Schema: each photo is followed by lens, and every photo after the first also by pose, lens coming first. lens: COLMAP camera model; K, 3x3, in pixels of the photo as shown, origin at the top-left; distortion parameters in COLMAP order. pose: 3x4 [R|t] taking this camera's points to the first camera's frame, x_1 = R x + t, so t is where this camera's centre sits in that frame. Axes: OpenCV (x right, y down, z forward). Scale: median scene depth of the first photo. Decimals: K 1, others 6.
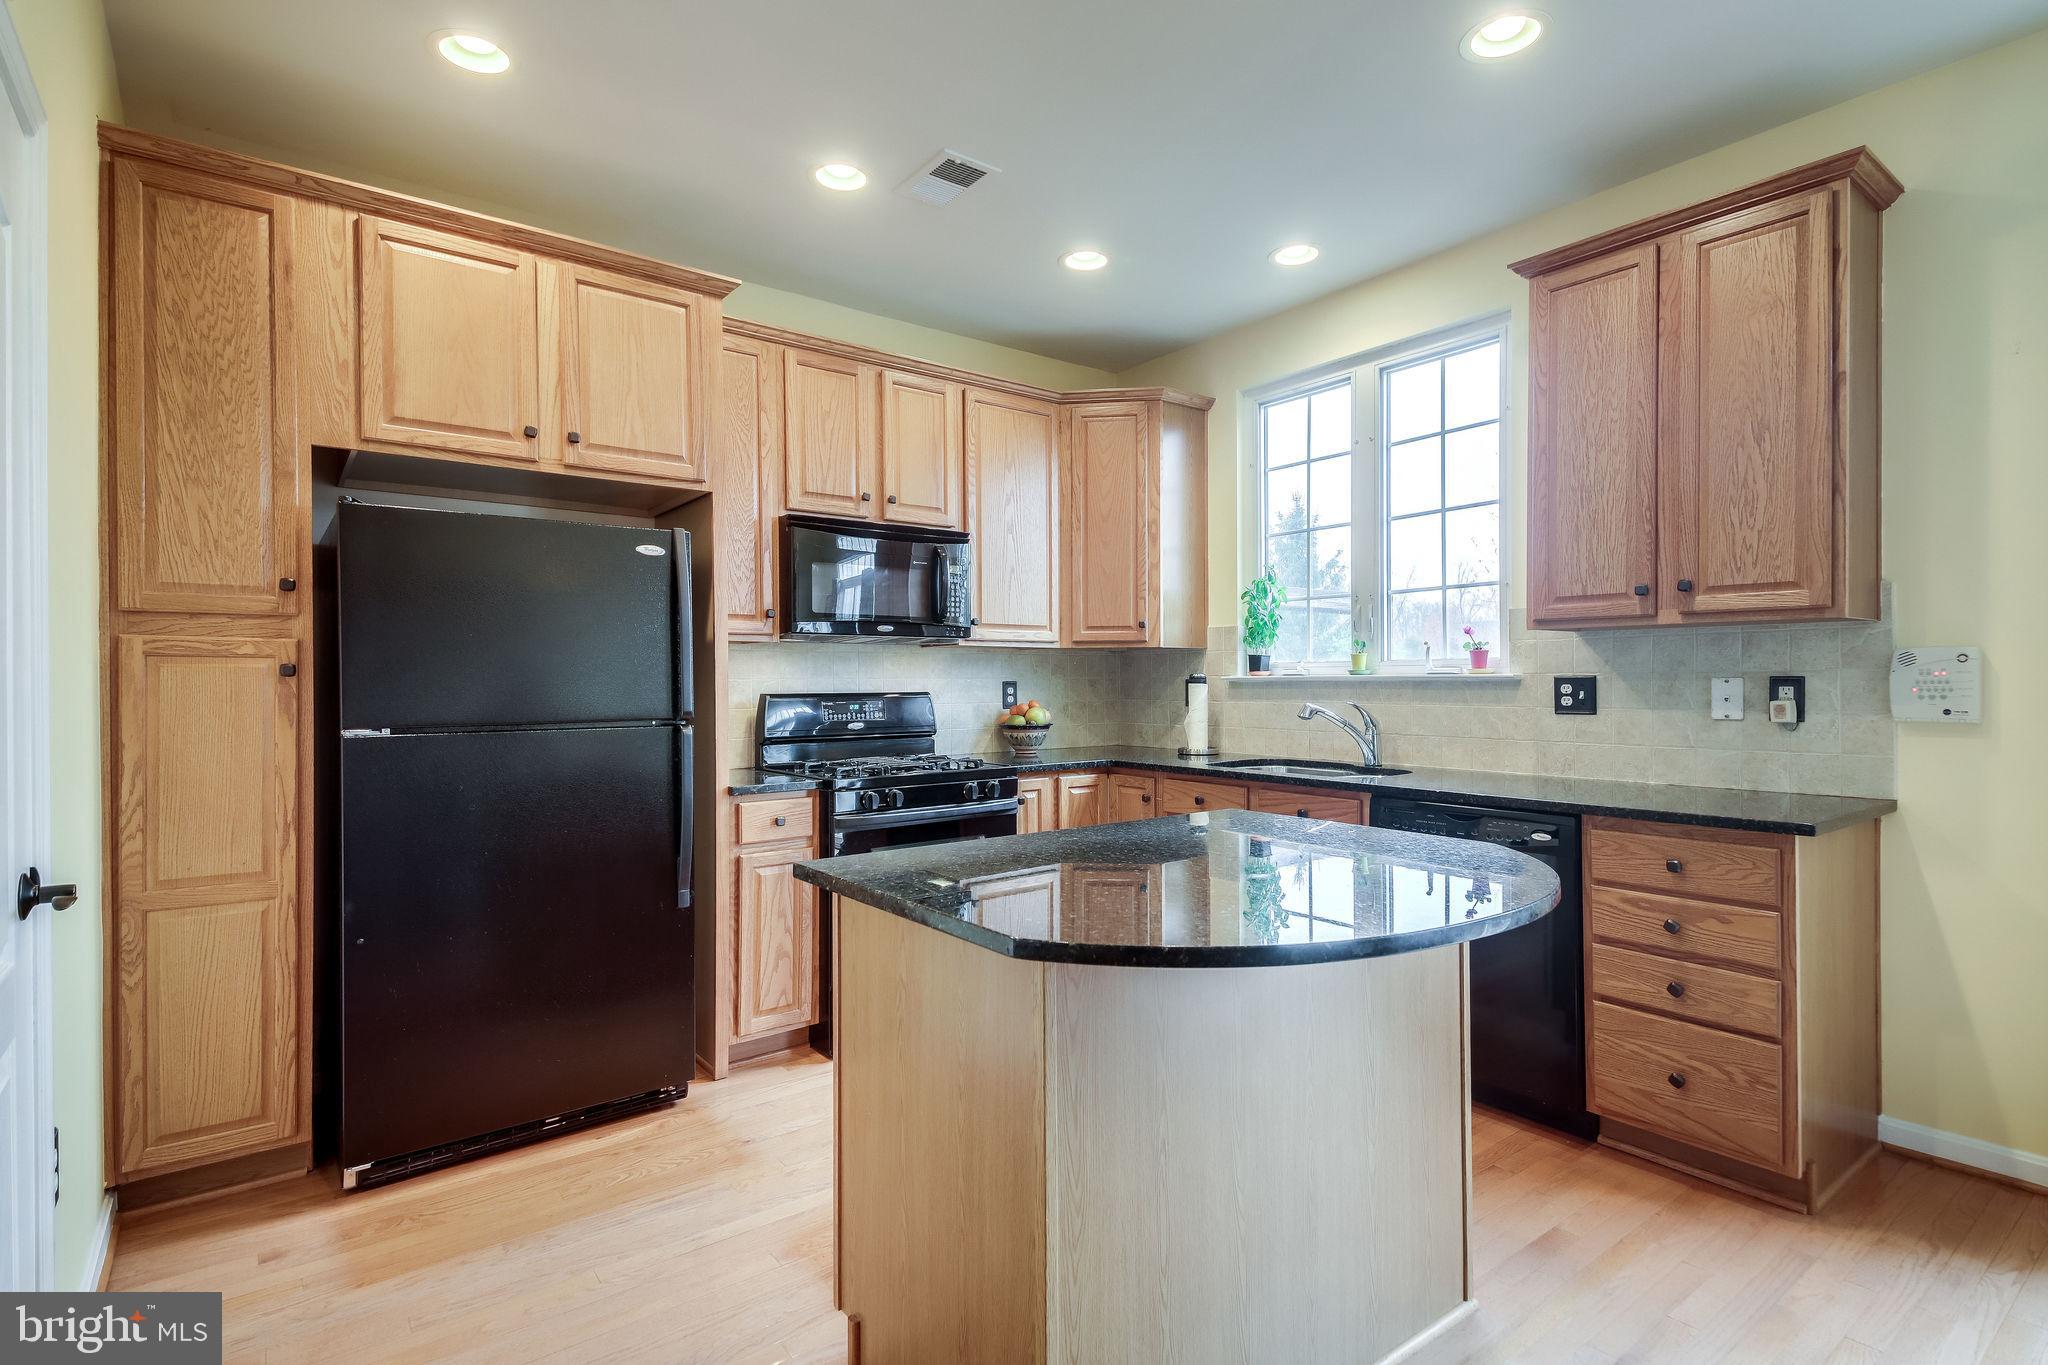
lens RADIAL K [[994.9, 0, 1020.4], [0, 994.9, 688.2], [0, 0, 1]] dist [0.014849, -0.004437]
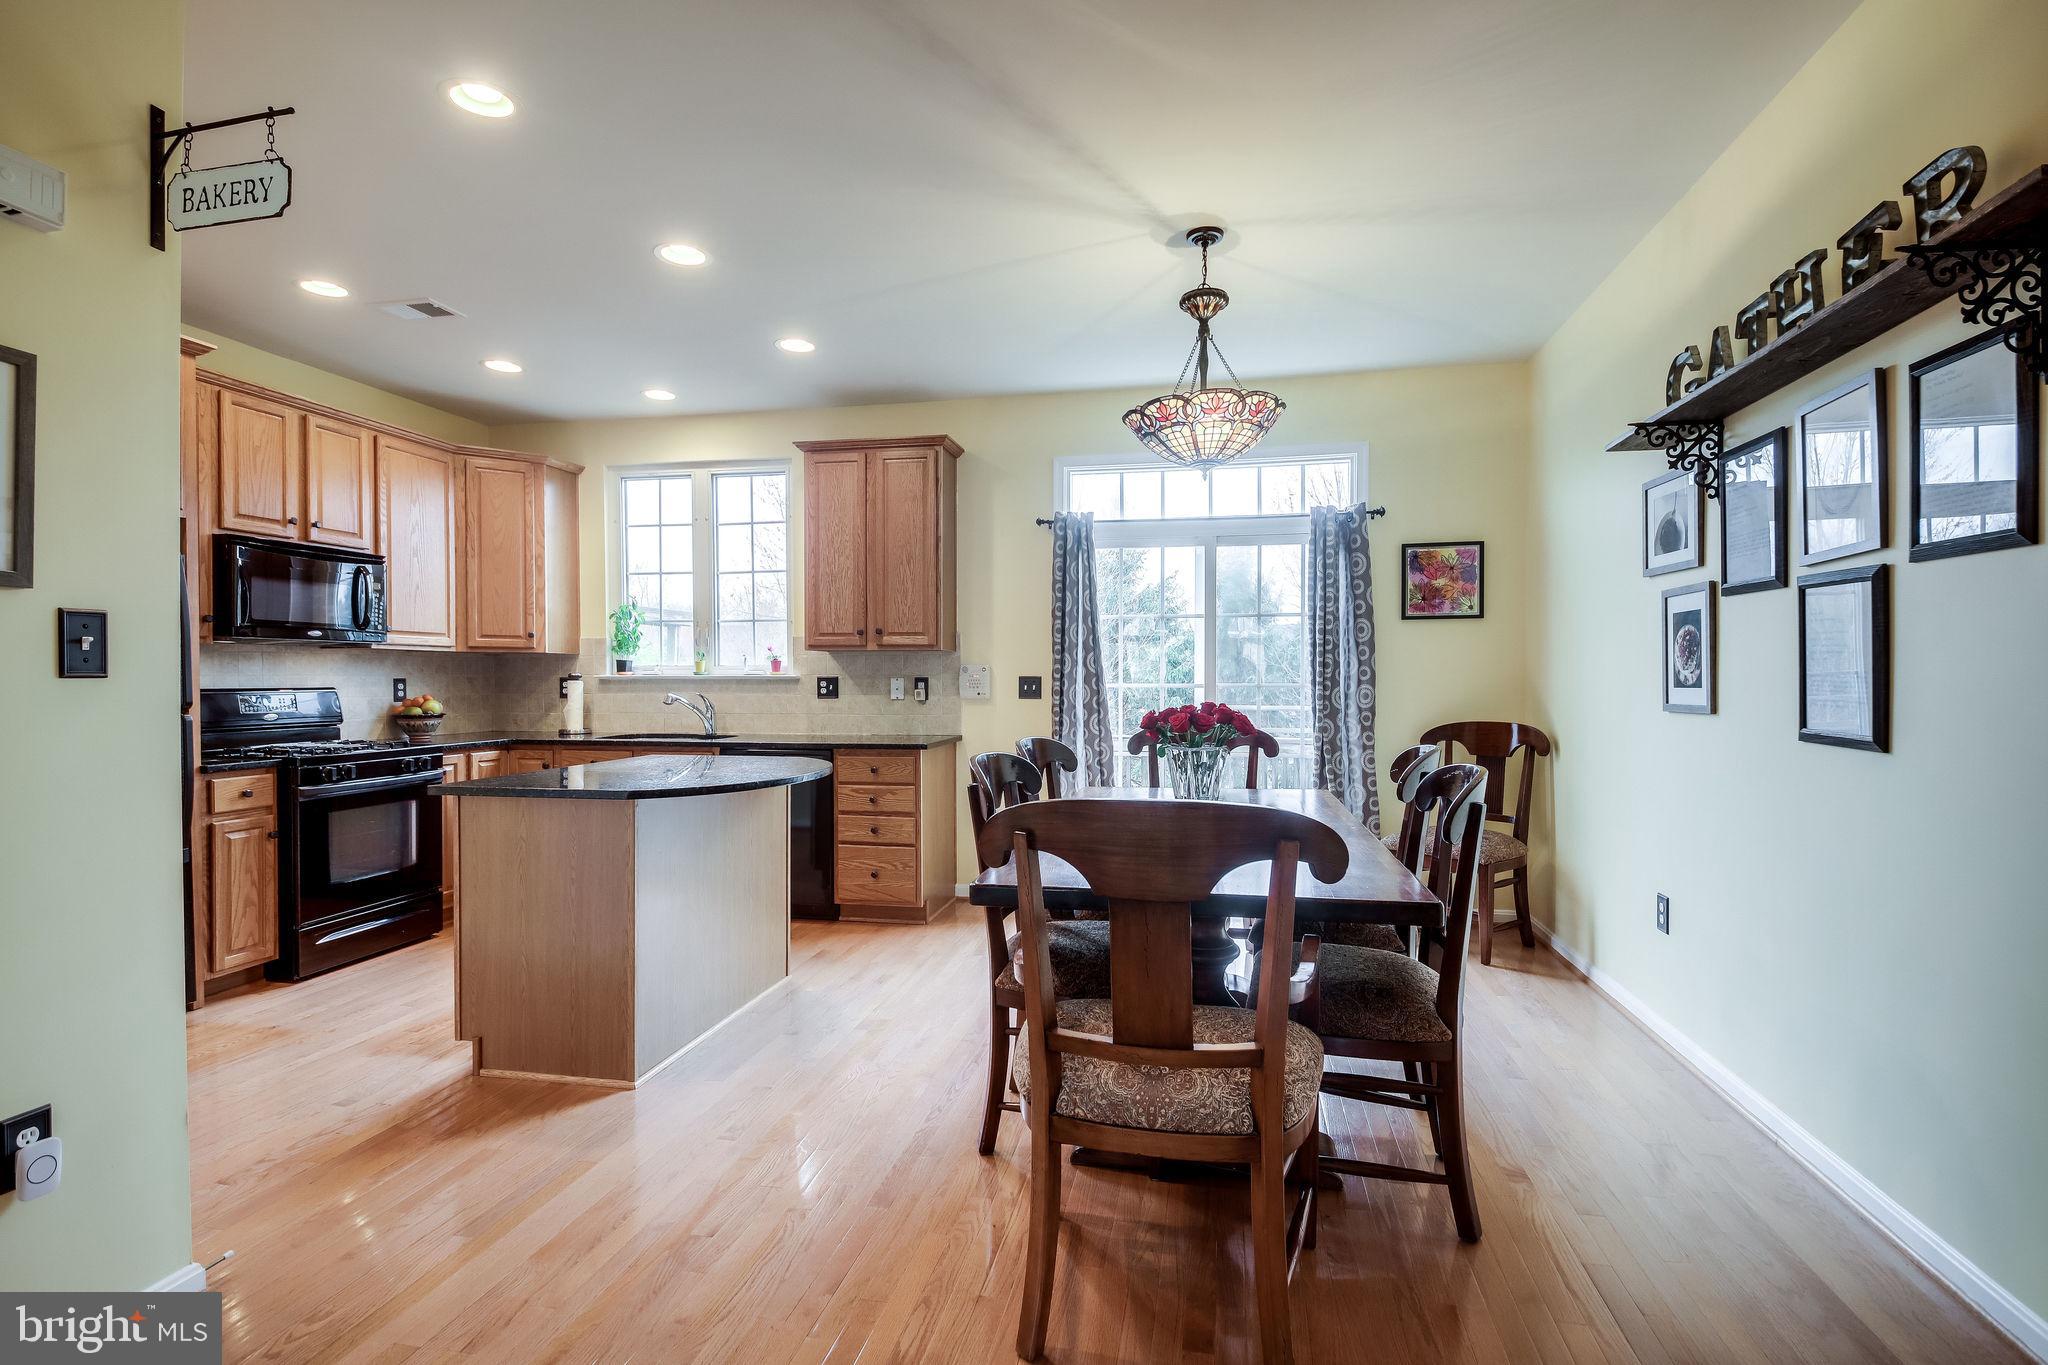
lens RADIAL K [[994.9, 0, 1029.2], [0, 994.9, 686.7], [0, 0, 1]] dist [0.014849, -0.004437]
pose [[0.748241, -0.002135, 0.663423, -0.322561], [0.001924, 0.999998, 0.001049, 0.004321], [-0.663424, 0.000491, 0.748244, -0.515631]]
